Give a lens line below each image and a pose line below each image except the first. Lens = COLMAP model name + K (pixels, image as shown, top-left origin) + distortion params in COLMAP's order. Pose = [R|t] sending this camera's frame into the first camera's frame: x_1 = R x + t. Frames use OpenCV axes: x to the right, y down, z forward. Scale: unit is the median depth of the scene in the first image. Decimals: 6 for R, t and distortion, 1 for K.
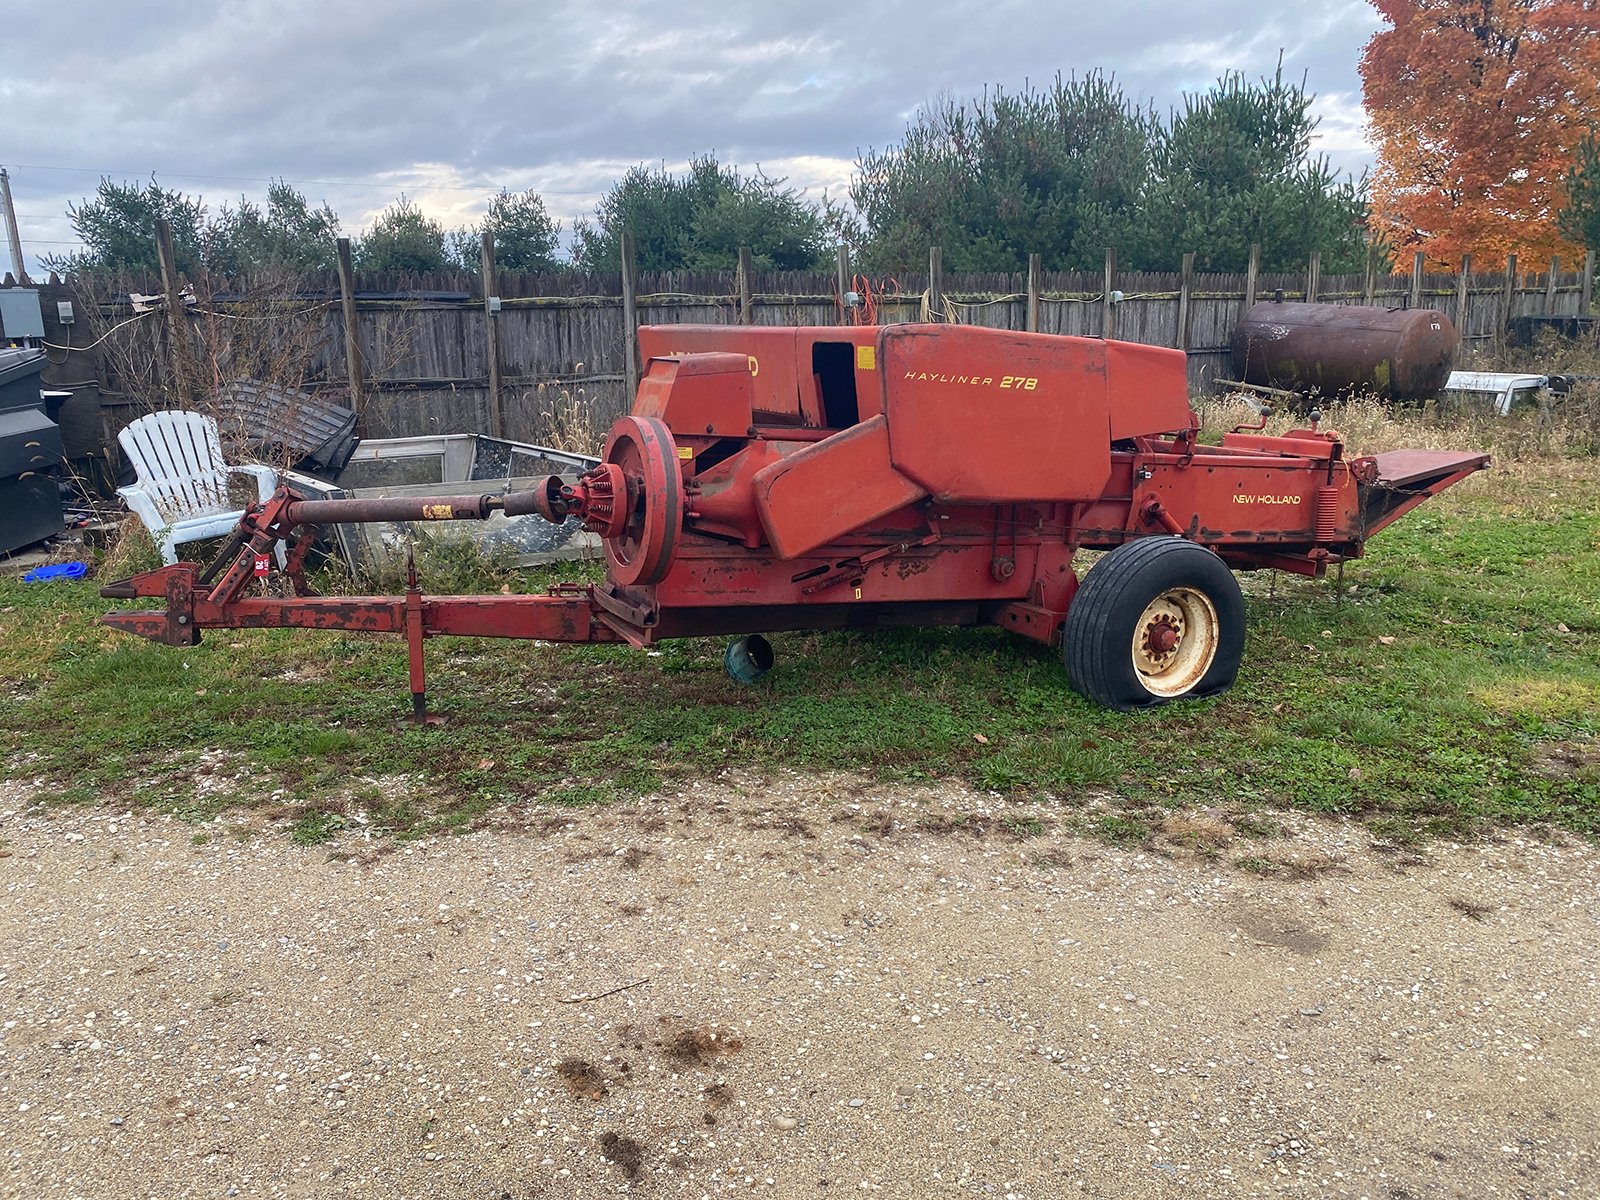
lens RADIAL K [[1172.3, 0, 800.0], [0, 1172.3, 600.0], [0, 0, 1]] dist [0.027263, -0.006767]
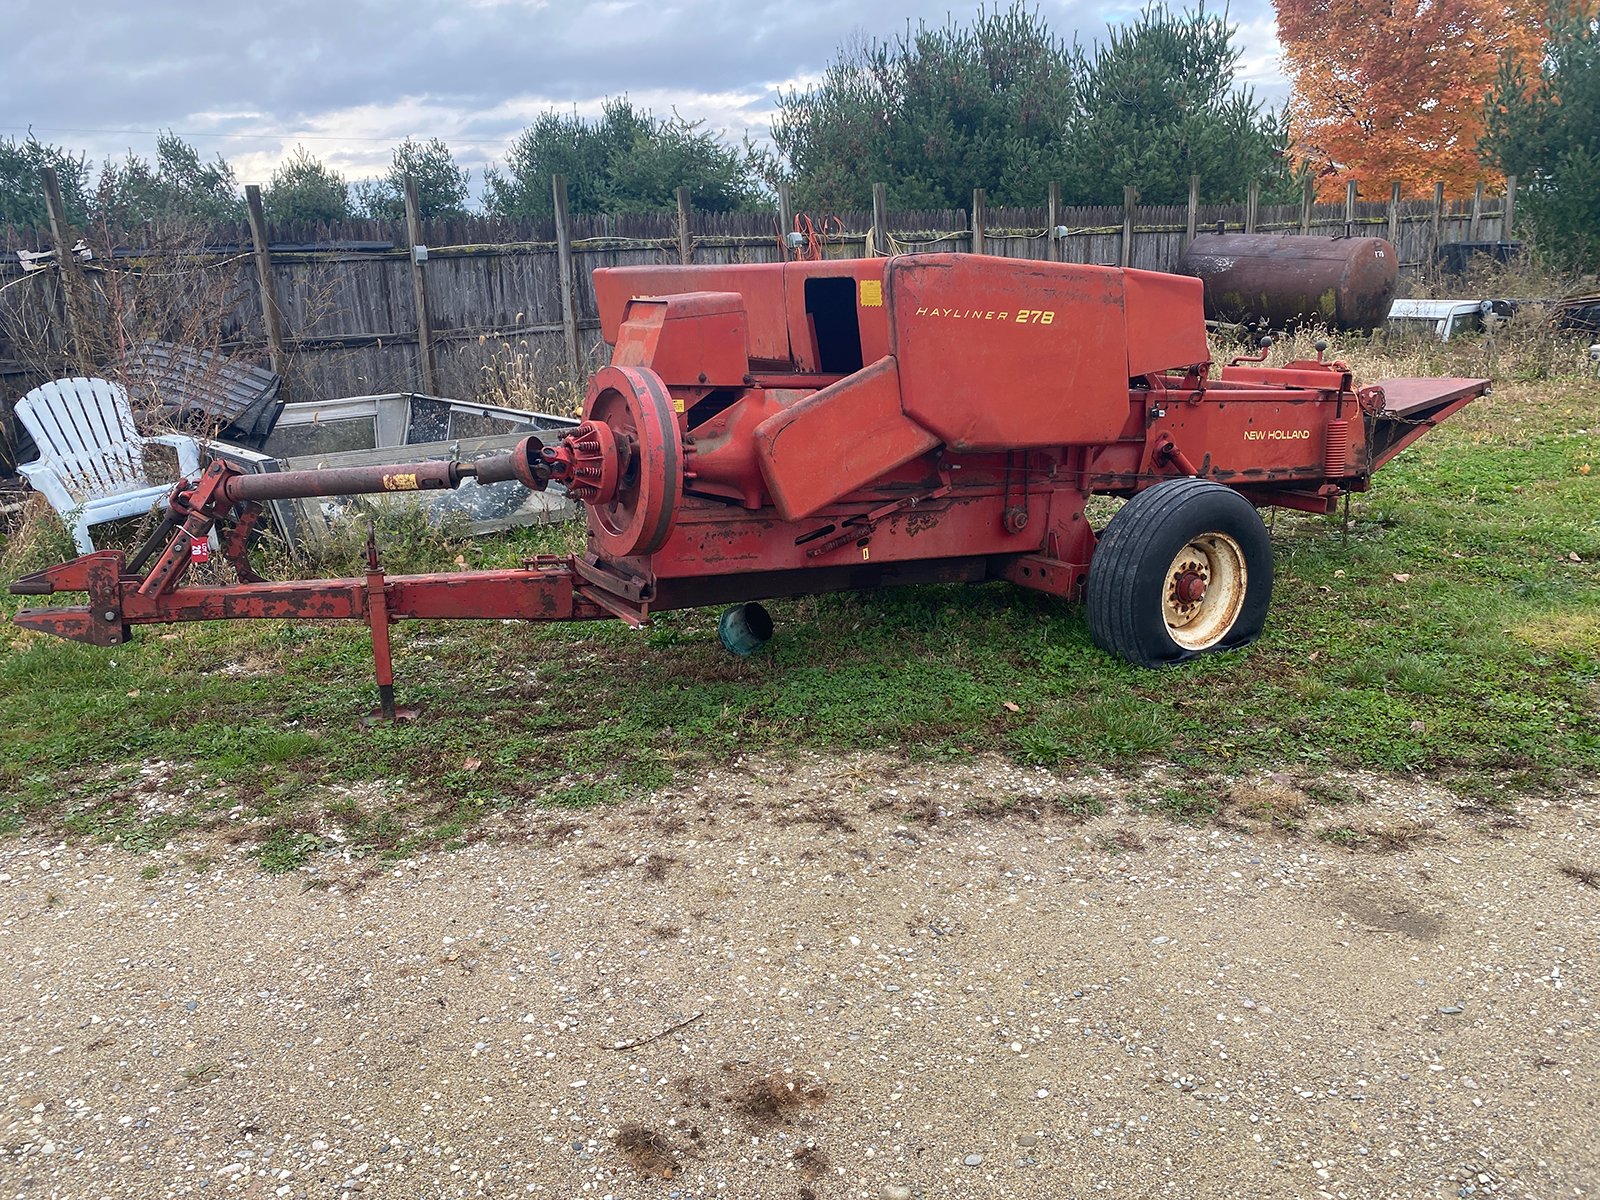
lens RADIAL K [[1179.9, 0, 805.5], [0, 1179.9, 586.9], [0, 0, 1]] dist [0.016959, -0.000025]
pose [[0.997273, -0.042348, 0.060445, -0.059389], [0.040441, 0.998655, 0.032434, -0.012203], [-0.061737, -0.029901, 0.997644, 0.088374]]
